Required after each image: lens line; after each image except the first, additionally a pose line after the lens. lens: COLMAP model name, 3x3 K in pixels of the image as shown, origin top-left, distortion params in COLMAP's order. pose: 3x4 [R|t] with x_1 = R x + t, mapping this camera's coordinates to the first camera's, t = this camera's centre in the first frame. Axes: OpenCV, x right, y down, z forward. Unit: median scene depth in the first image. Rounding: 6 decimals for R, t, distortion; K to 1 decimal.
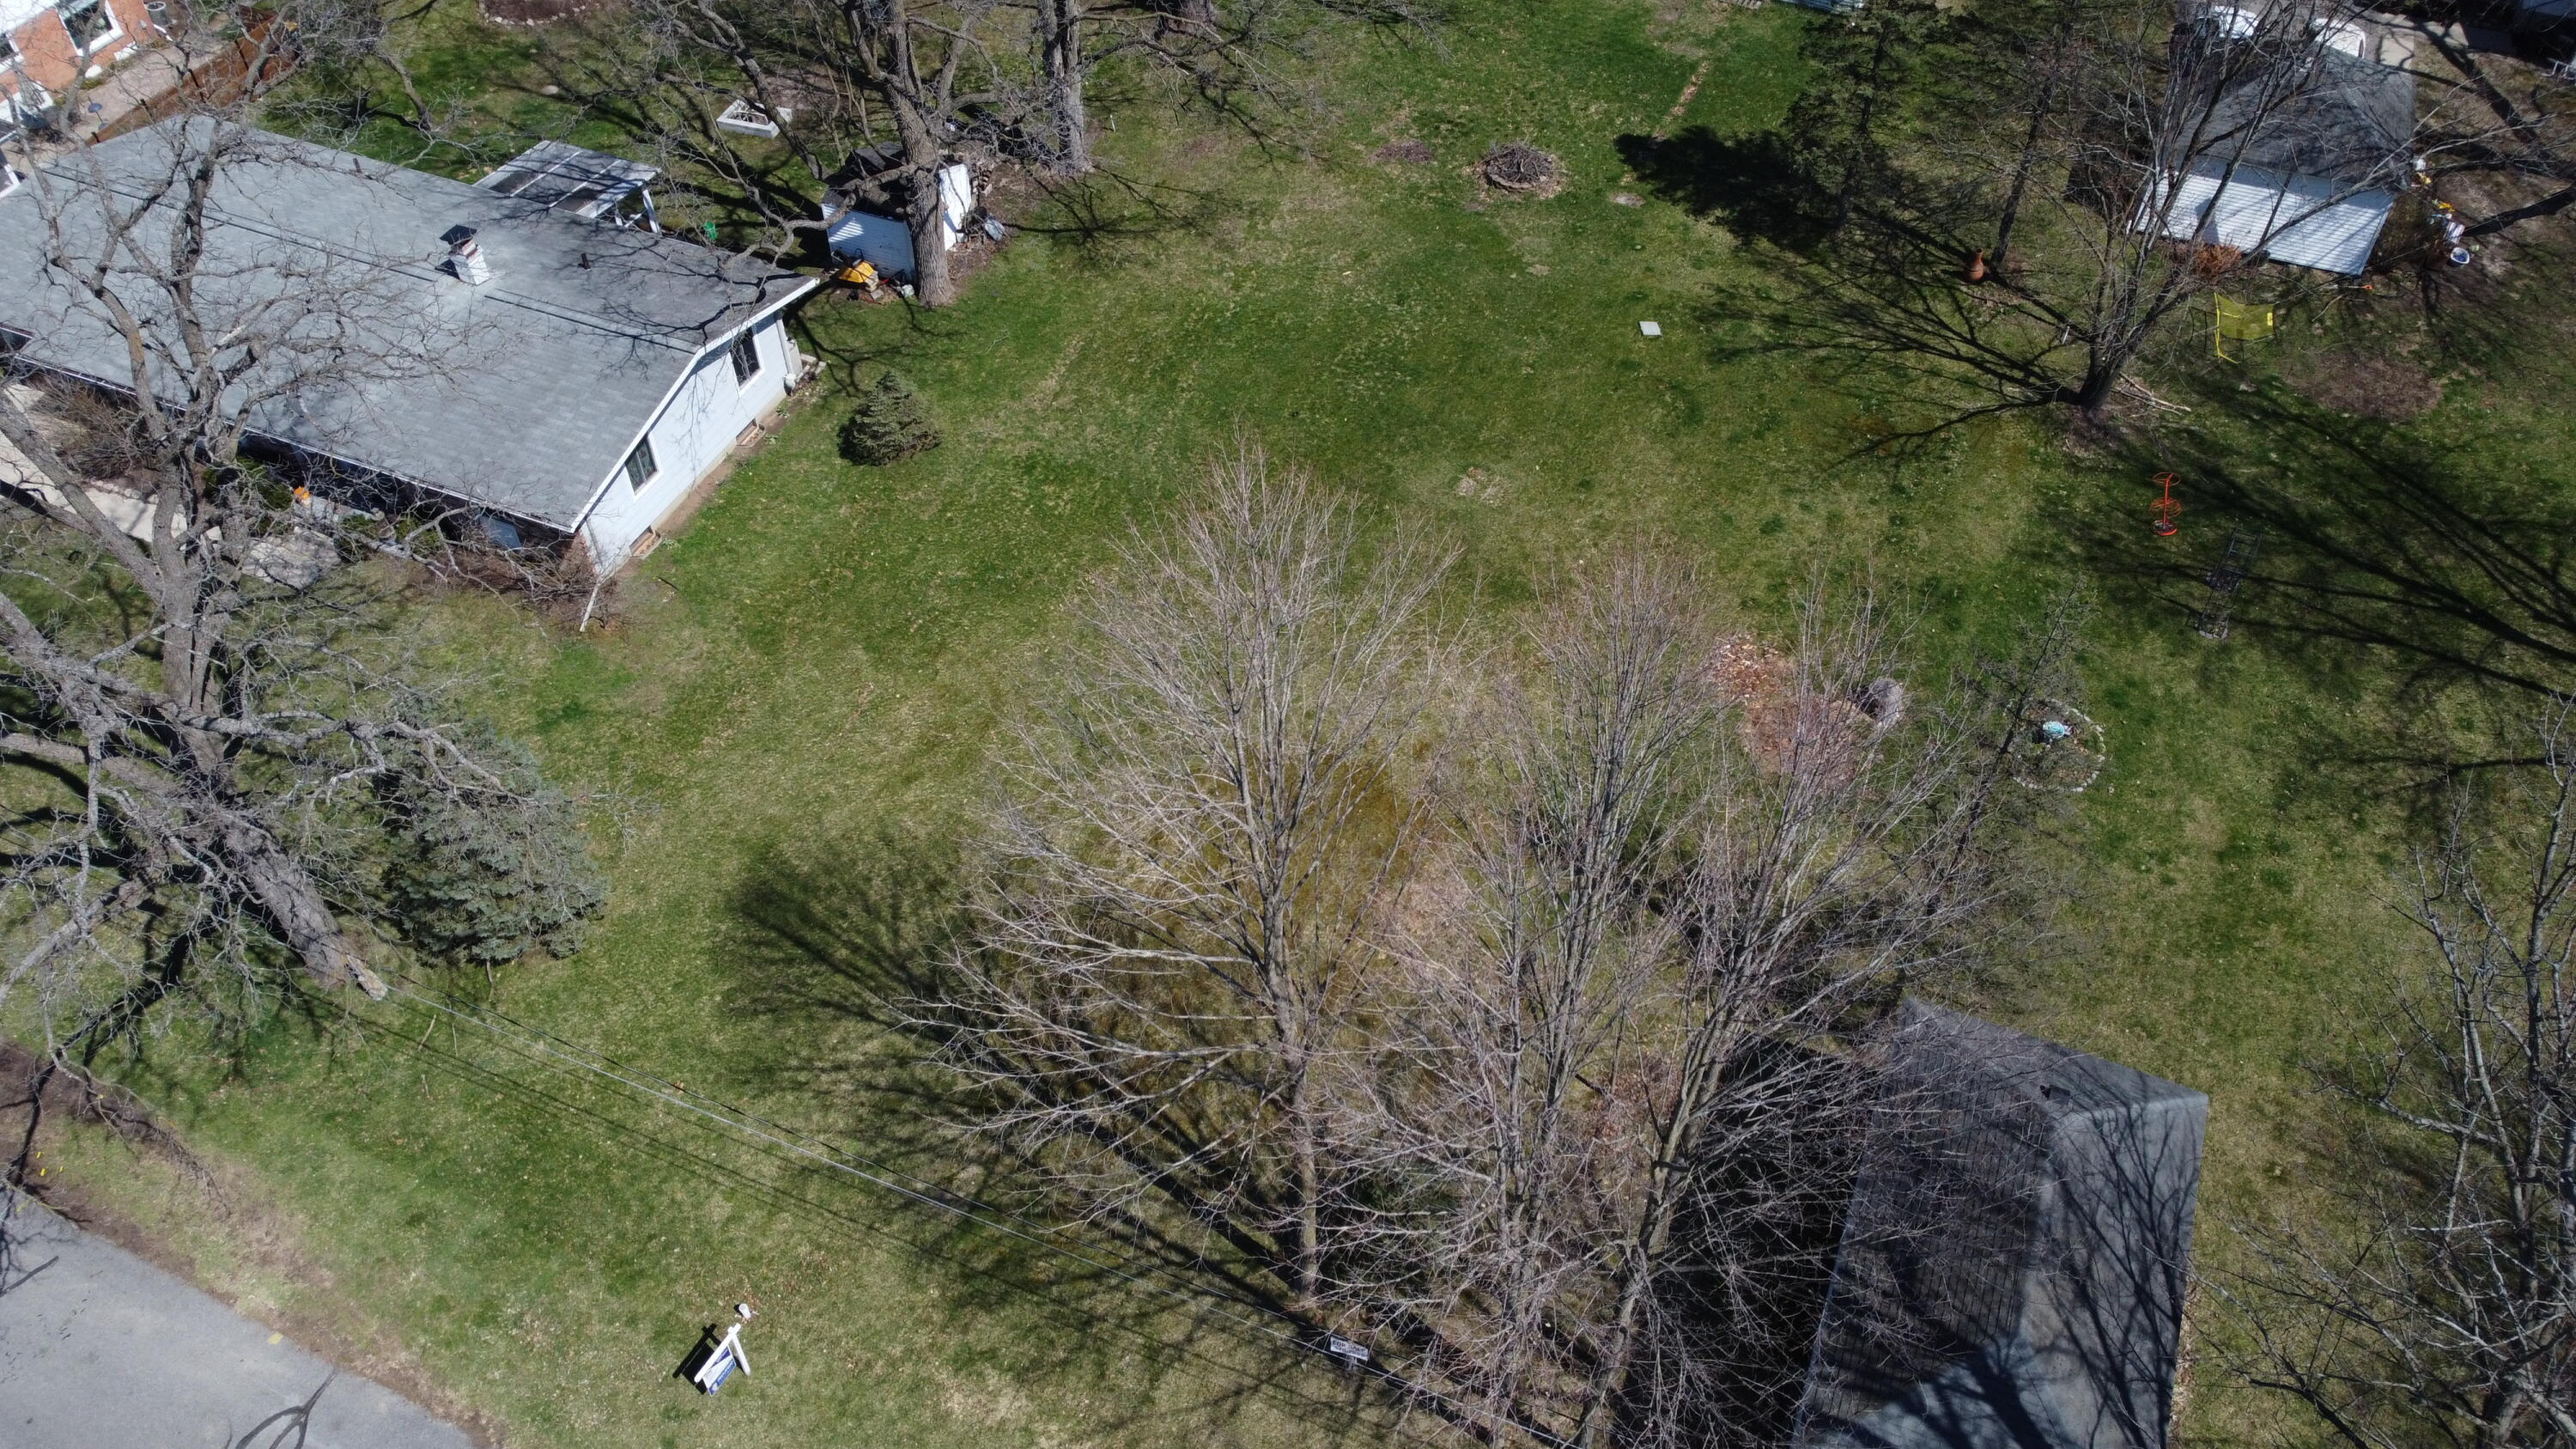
lens RADIAL K [[1944.7, 0, 1280.7], [0, 1944.7, 719.6], [0, 0, 1]] dist [0.006804, -0.011996]
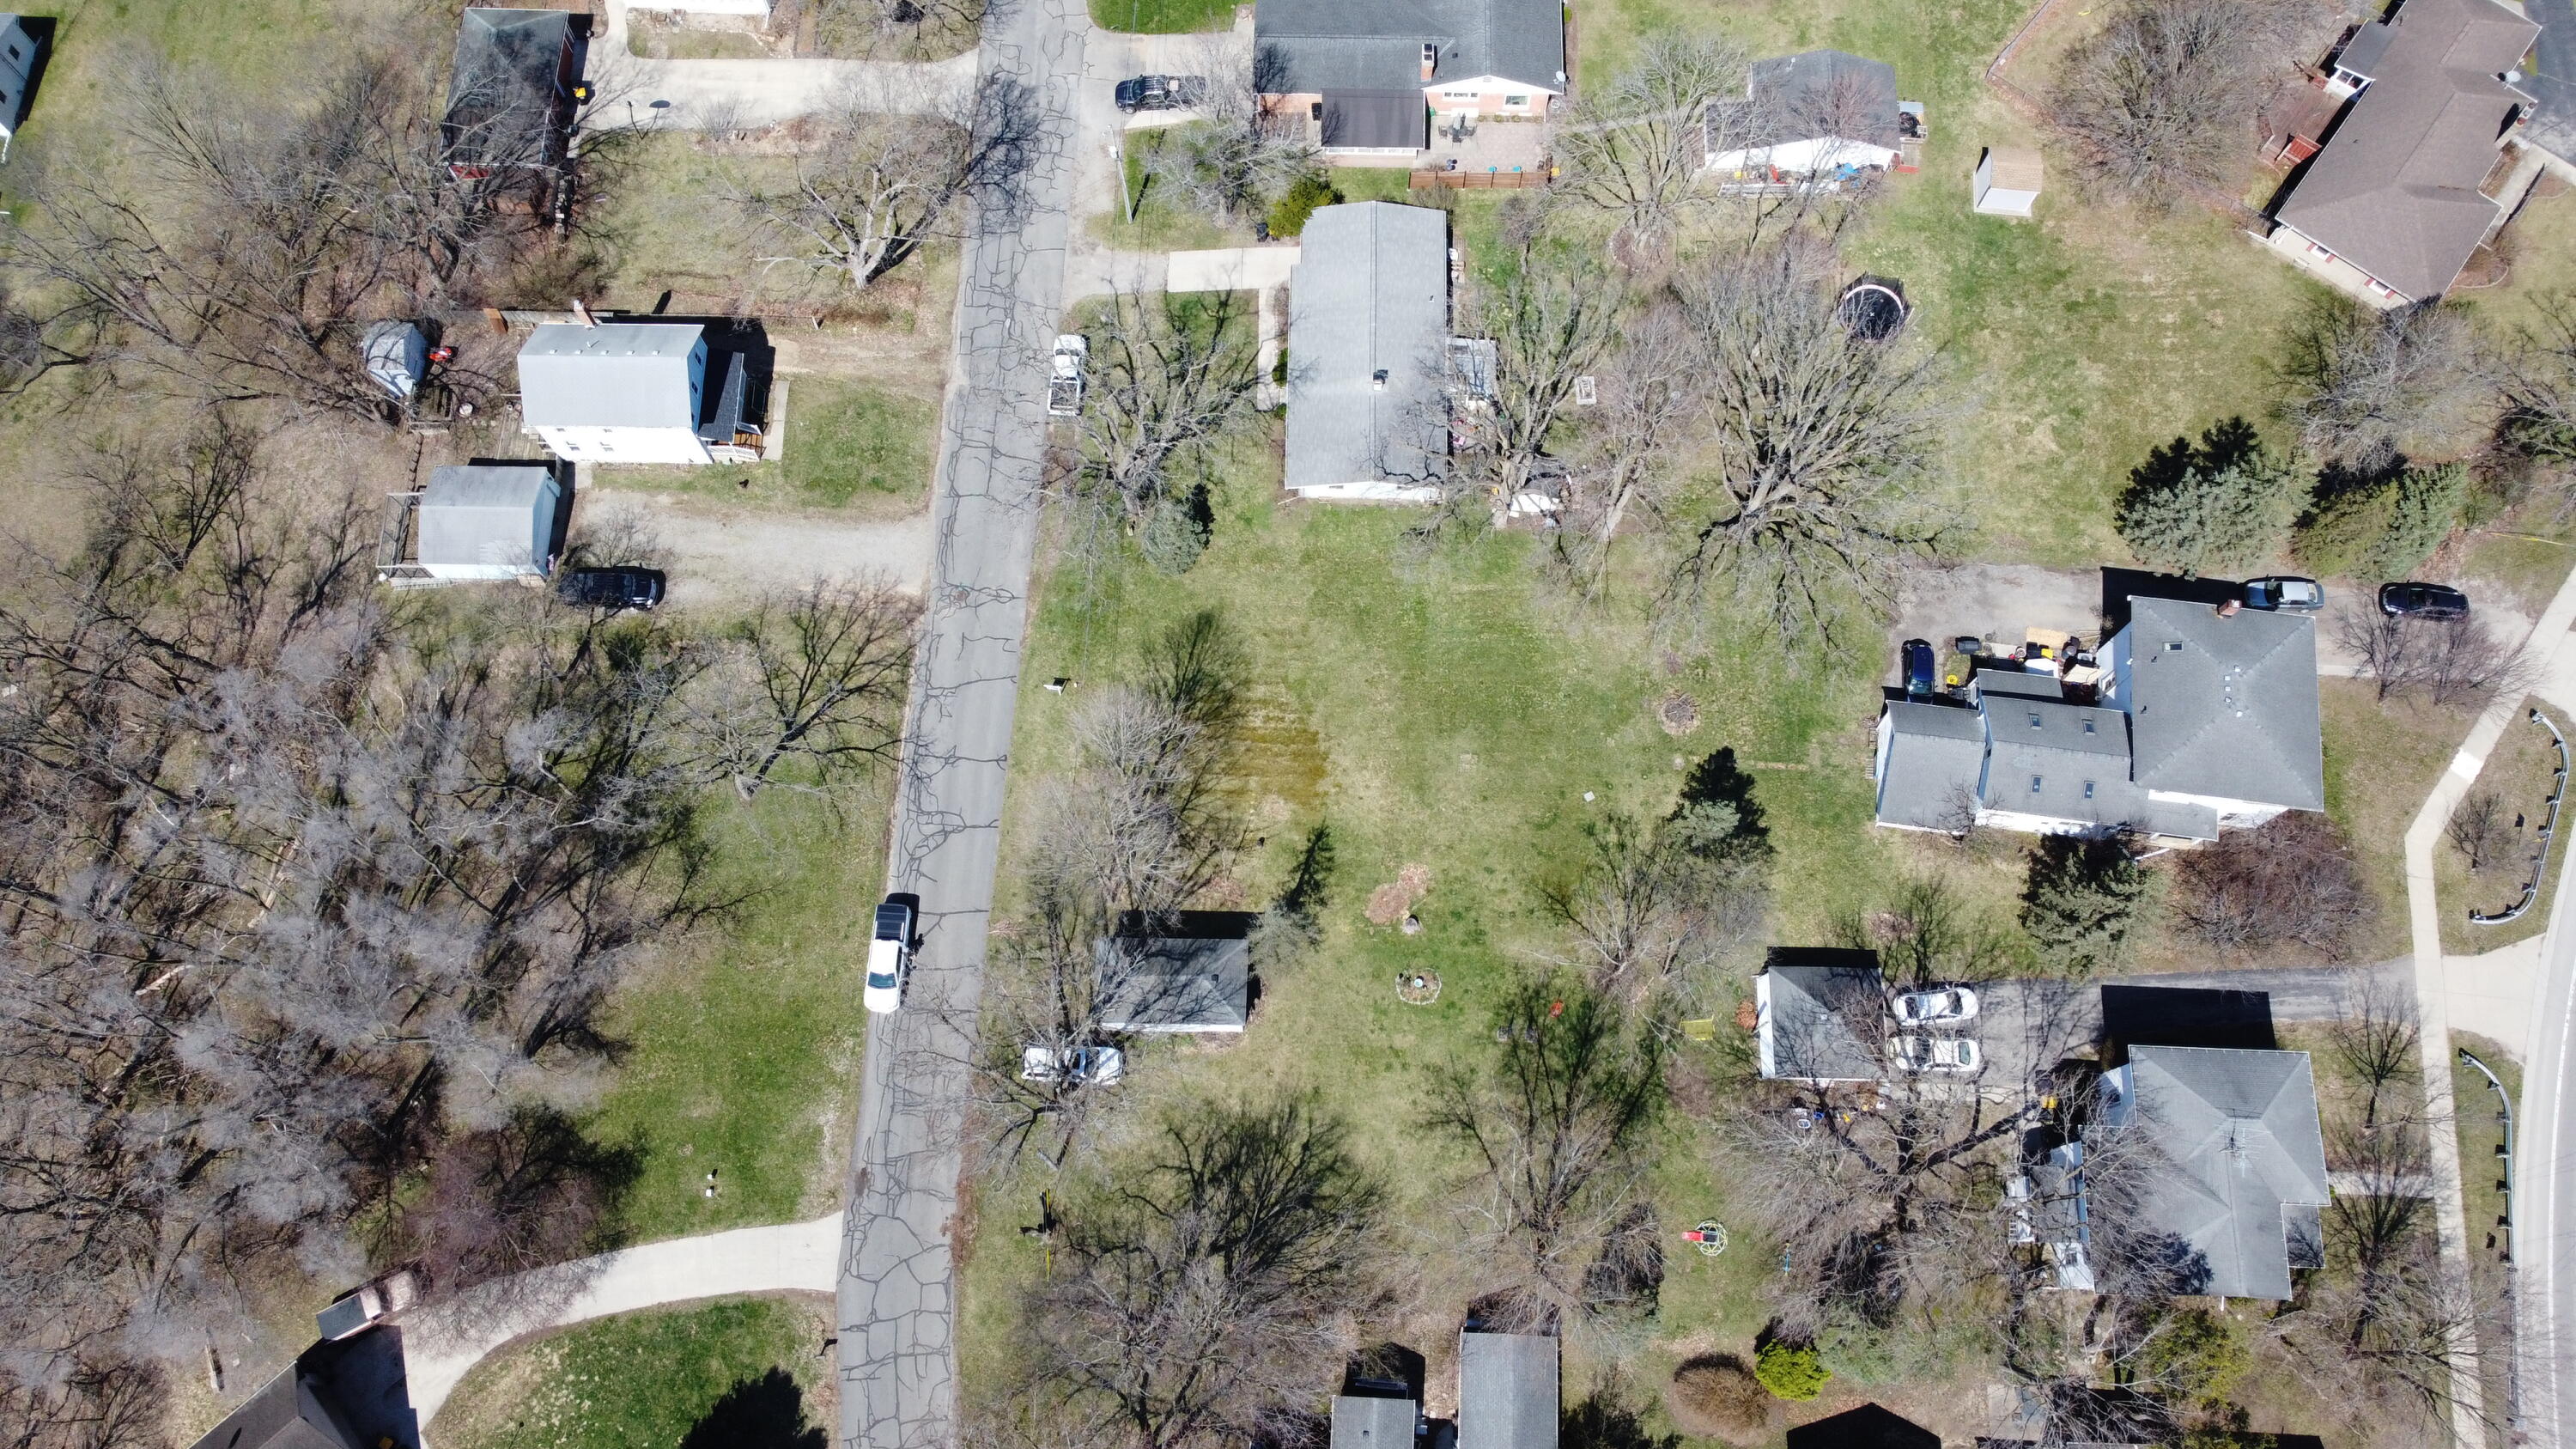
lens RADIAL K [[1944.7, 0, 1280.7], [0, 1944.7, 719.6], [0, 0, 1]] dist [0.006804, -0.011996]
pose [[0.371559, 0.878525, -0.300230, 0.756086], [-0.681239, 0.477695, 0.554727, -1.449592], [0.630760, -0.001585, 0.775977, -1.176950]]
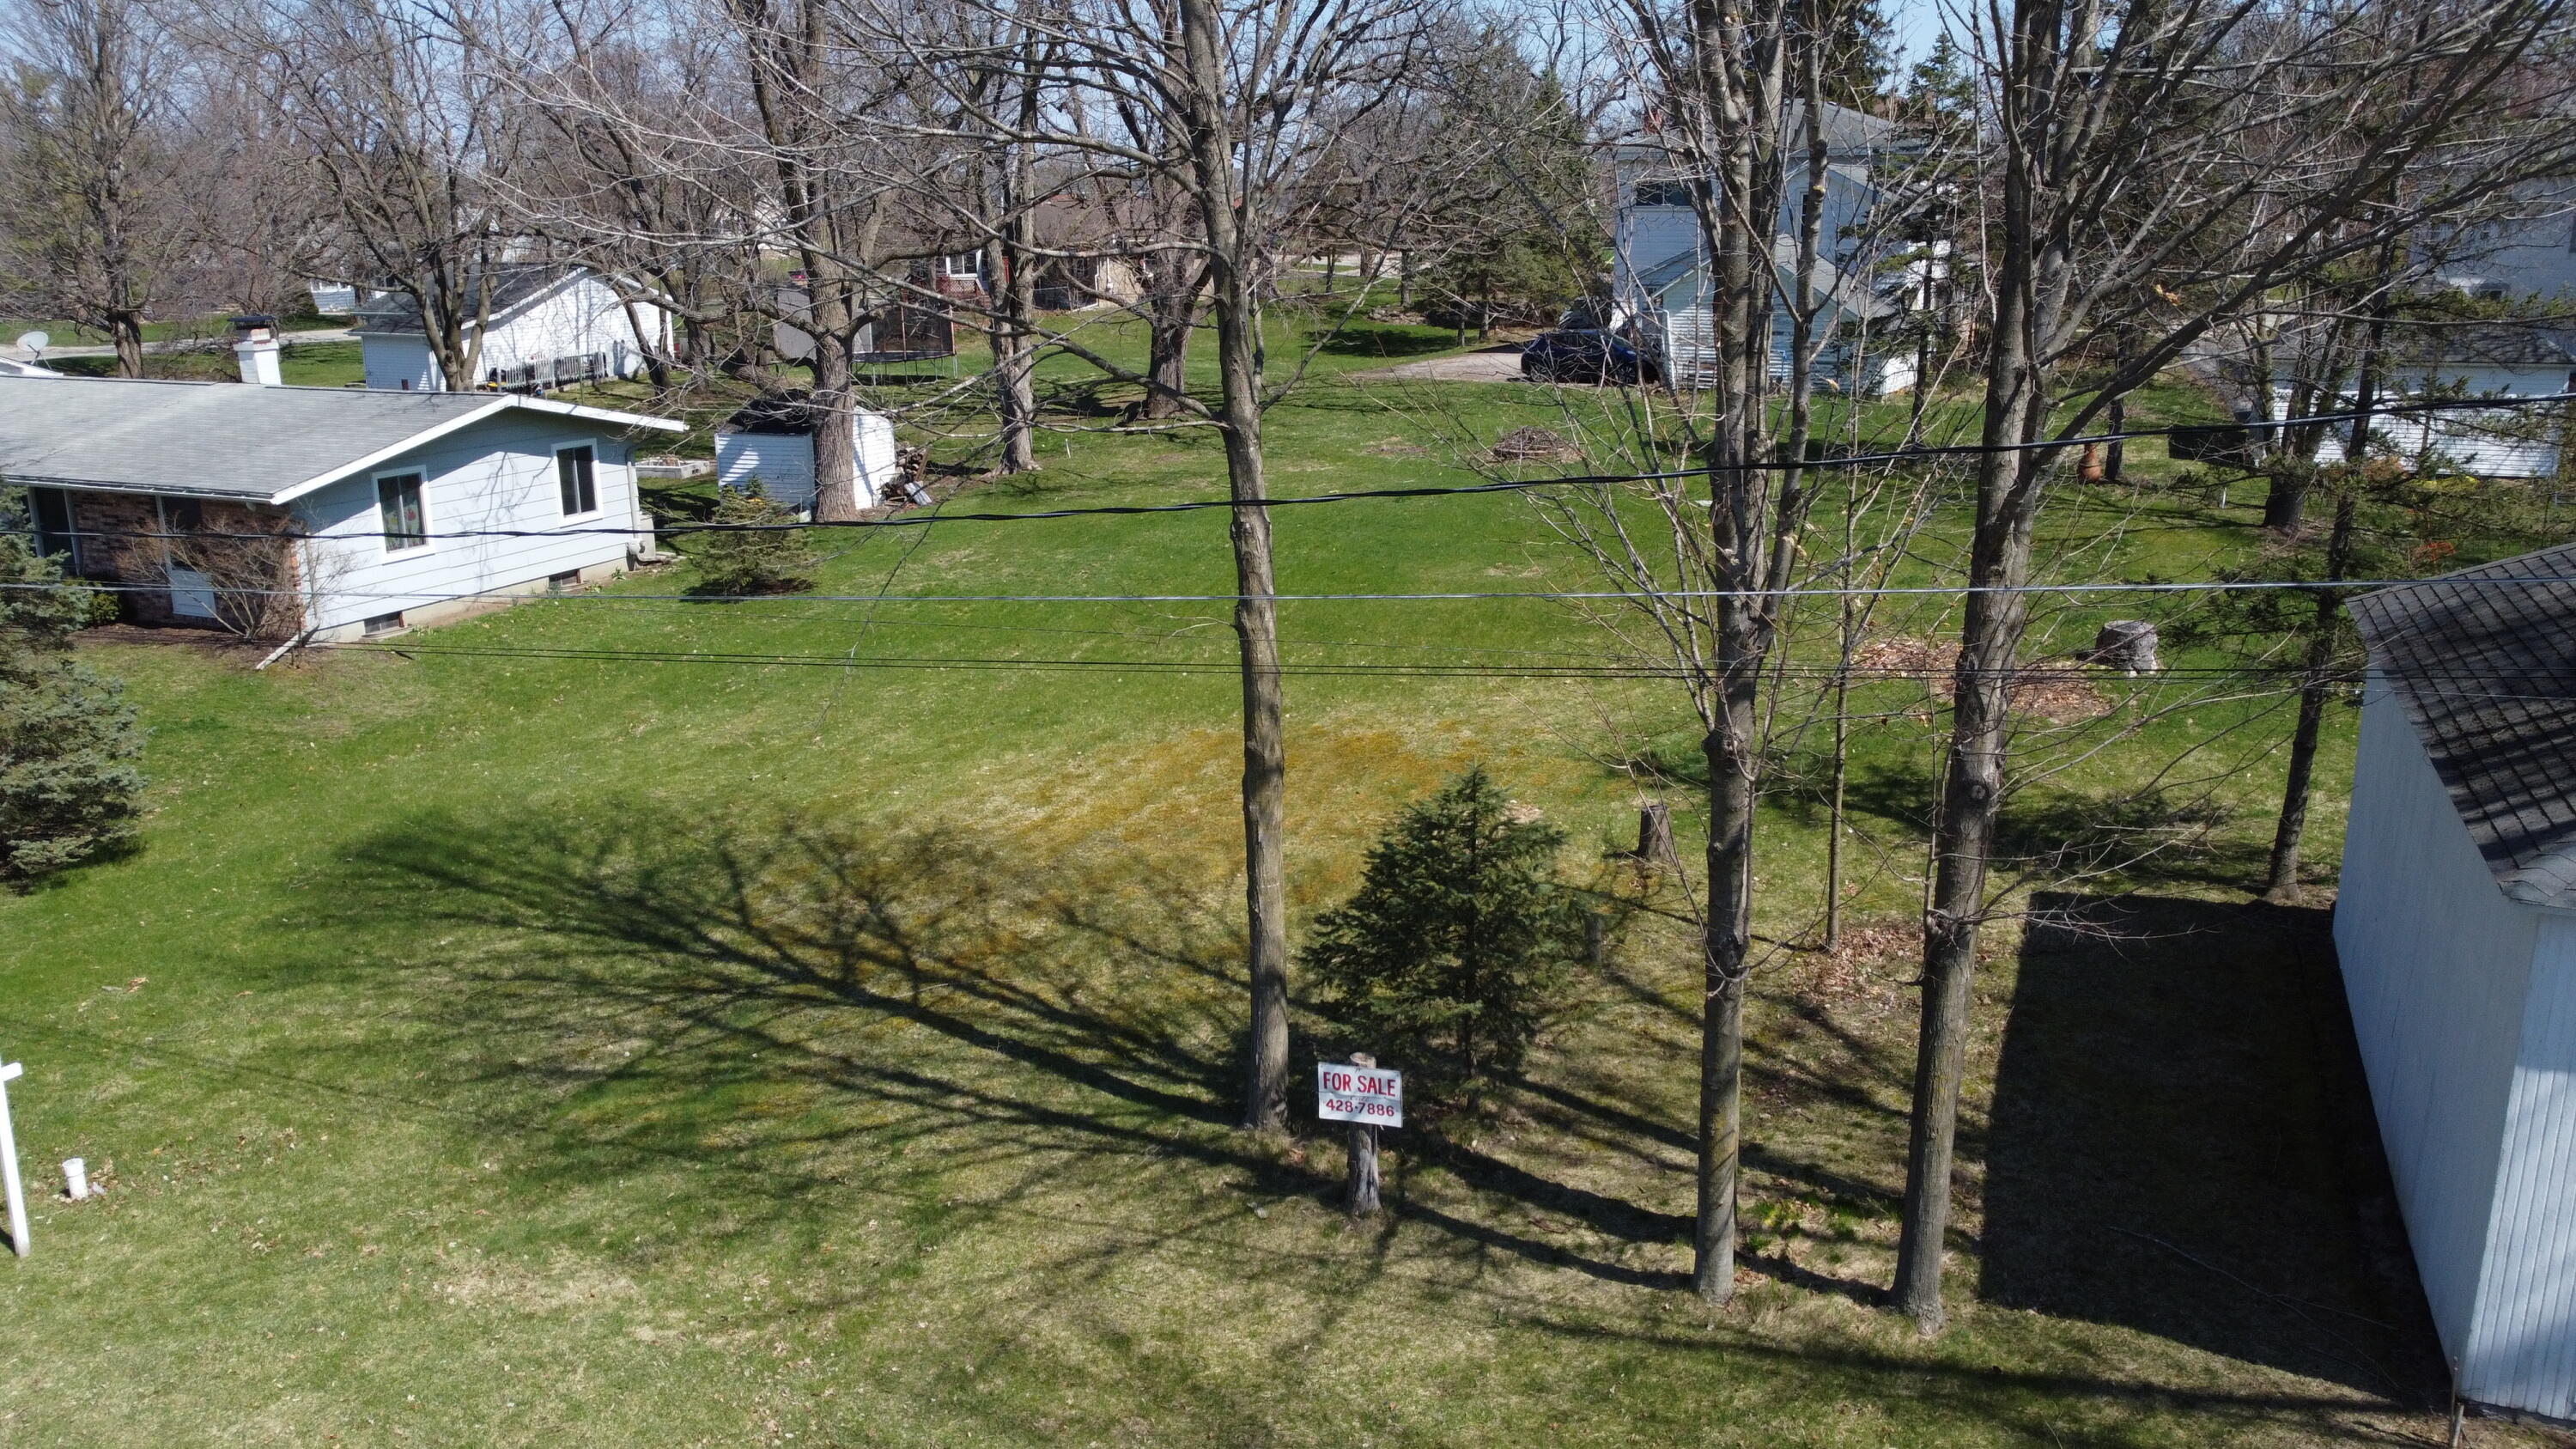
lens RADIAL K [[1974.7, 0, 1288.0], [0, 1974.7, 724.5], [0, 0, 1]] dist [-0.007562, -0.002381]
pose [[0.999999, 0.001047, 0.001344, 0.012644], [-0.000166, 0.845024, -0.534728, 0.349820], [-0.001696, 0.534727, 0.845023, 0.404339]]
